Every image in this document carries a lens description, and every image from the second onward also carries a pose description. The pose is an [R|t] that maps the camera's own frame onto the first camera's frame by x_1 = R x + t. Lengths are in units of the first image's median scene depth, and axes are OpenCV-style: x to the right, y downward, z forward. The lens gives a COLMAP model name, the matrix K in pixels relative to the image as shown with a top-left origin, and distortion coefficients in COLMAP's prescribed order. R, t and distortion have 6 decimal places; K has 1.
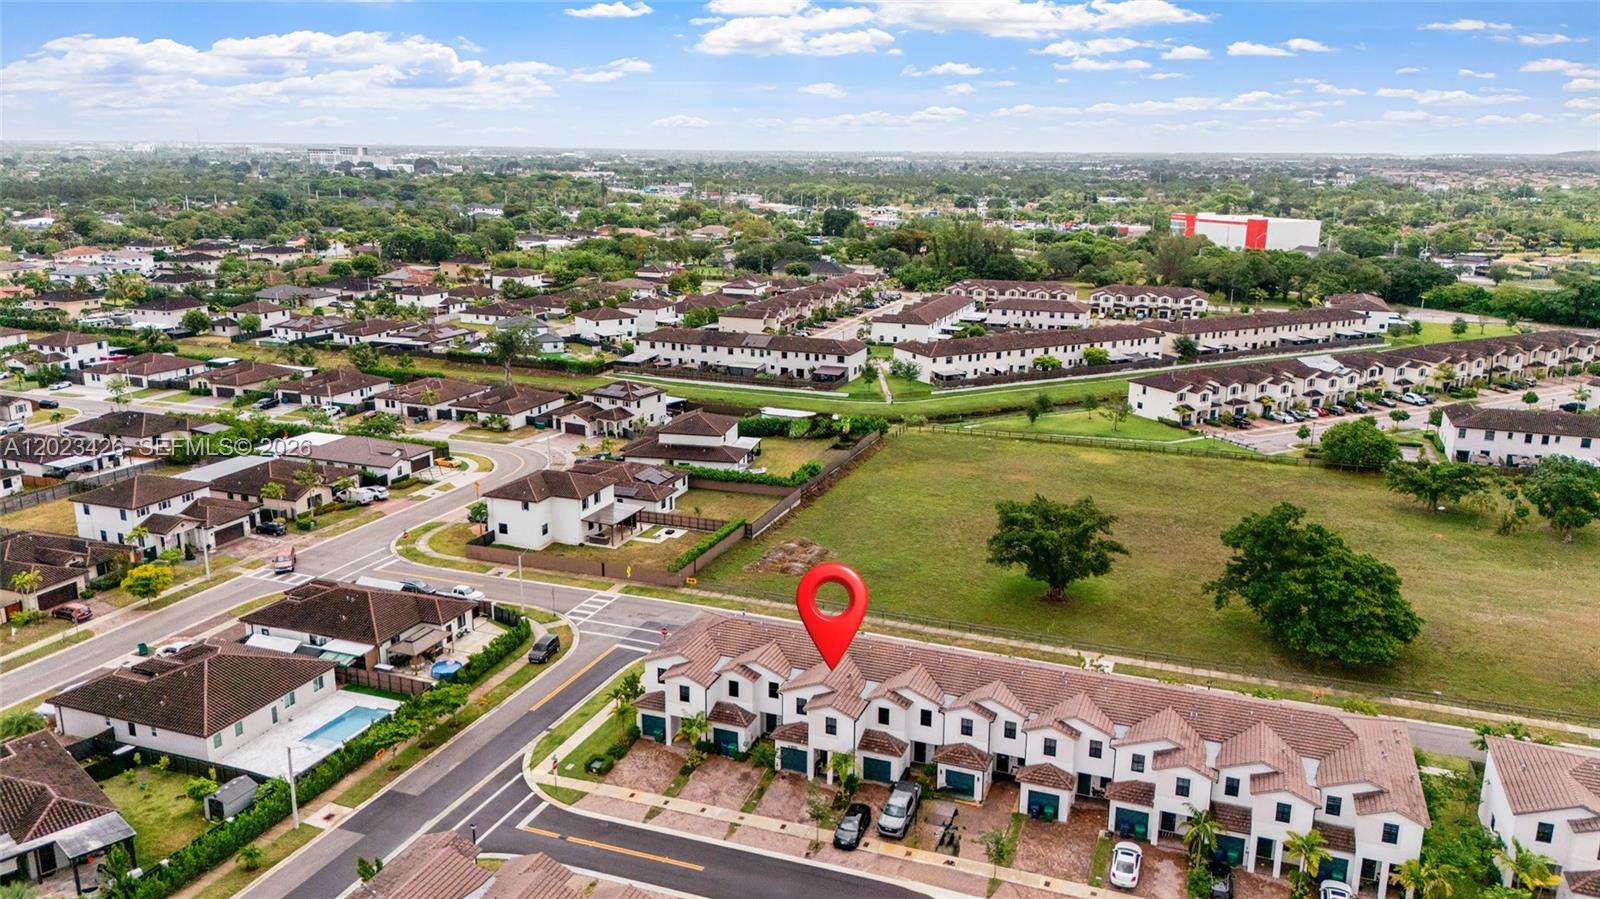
lens RADIAL K [[1181.0, 0, 816.2], [0, 1181.0, 443.3], [0, 0, 1]] dist [0.096437, -0.084179]
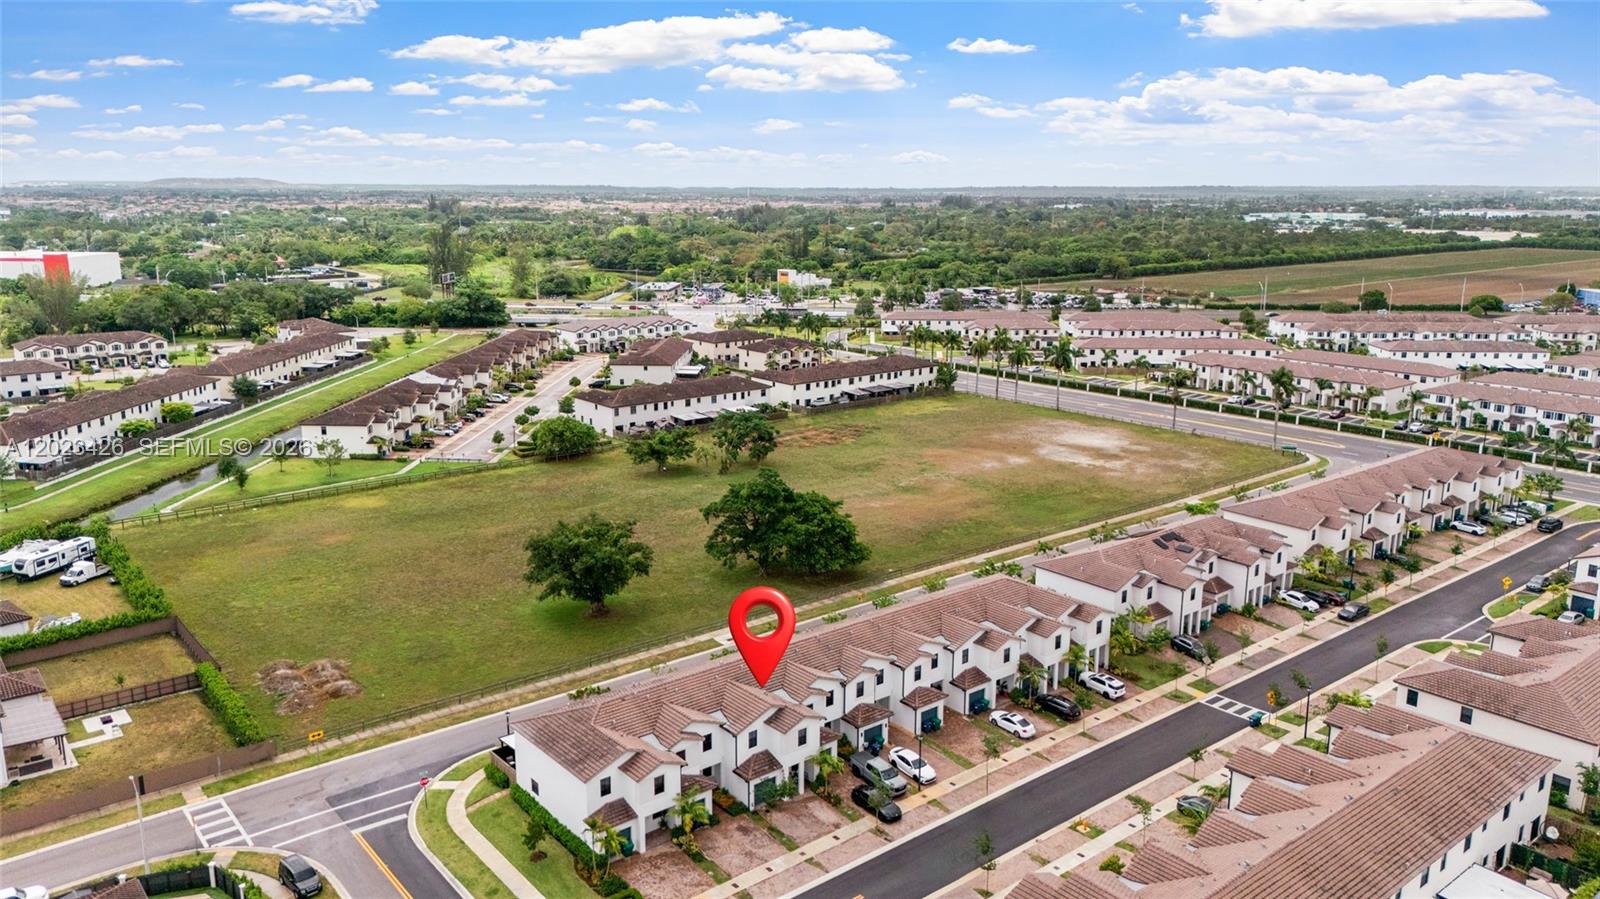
lens RADIAL K [[1181.0, 0, 816.2], [0, 1181.0, 443.3], [0, 0, 1]] dist [0.096437, -0.084179]
pose [[0.503617, -0.194278, 0.841799, -0.741527], [0.213283, 0.972186, 0.096771, -0.097488], [-0.837186, 0.130806, 0.531046, 0.383608]]
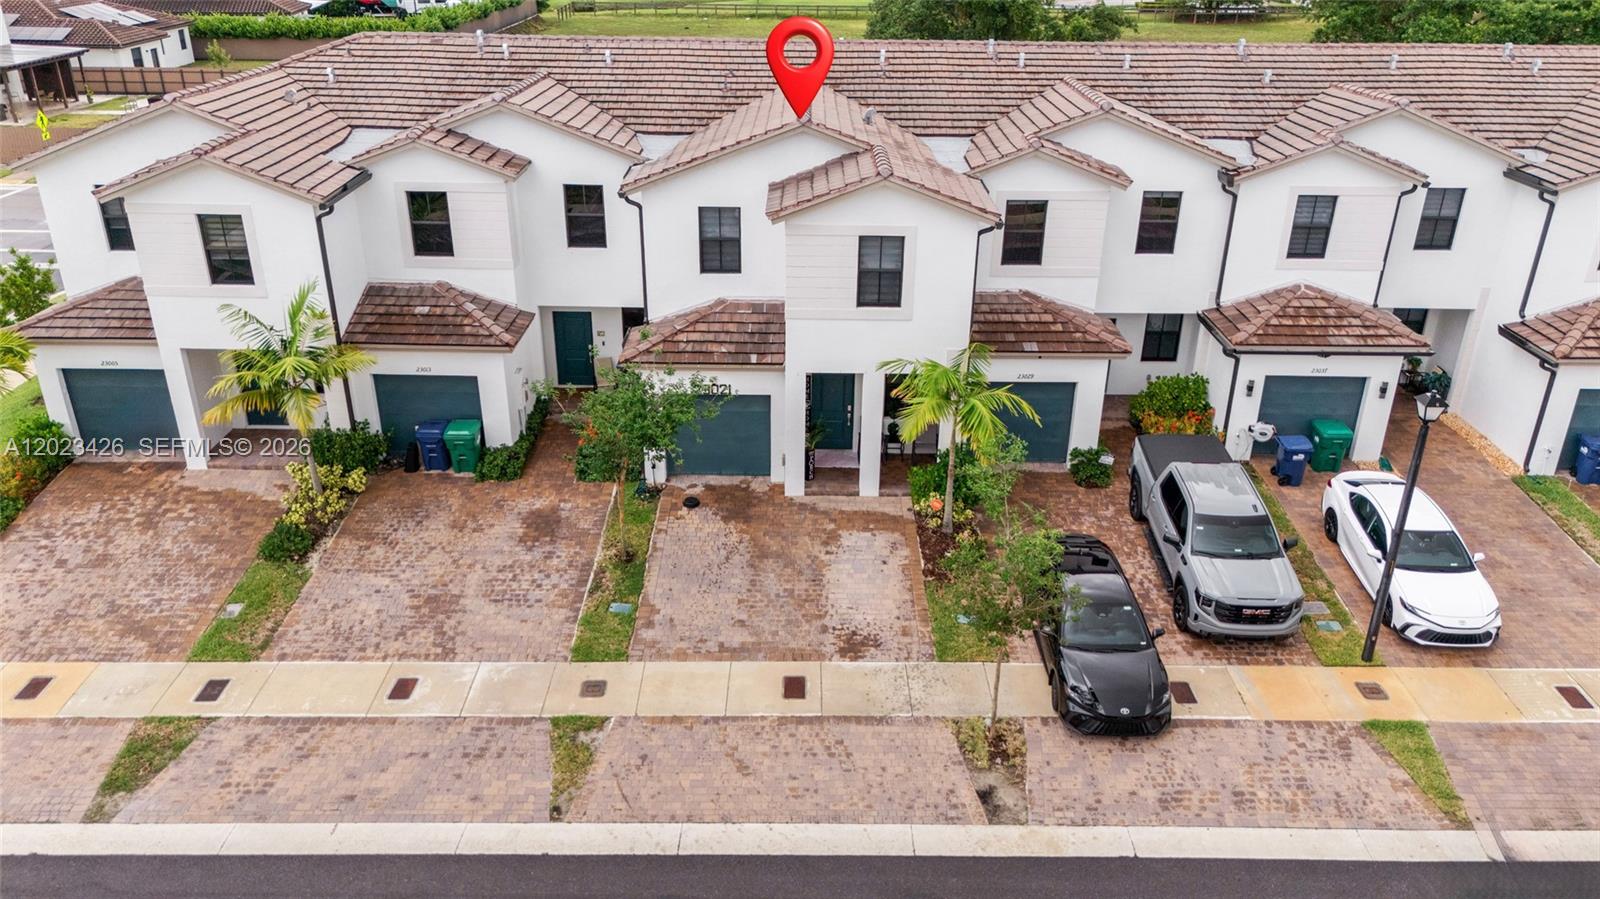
lens RADIAL K [[1181.0, 0, 816.2], [0, 1181.0, 443.3], [0, 0, 1]] dist [0.096437, -0.084179]
pose [[0.938761, -0.144108, 0.312986, -0.079073], [0.079812, 0.974580, 0.209339, 0.205410], [-0.335197, -0.171539, 0.926400, 0.715143]]
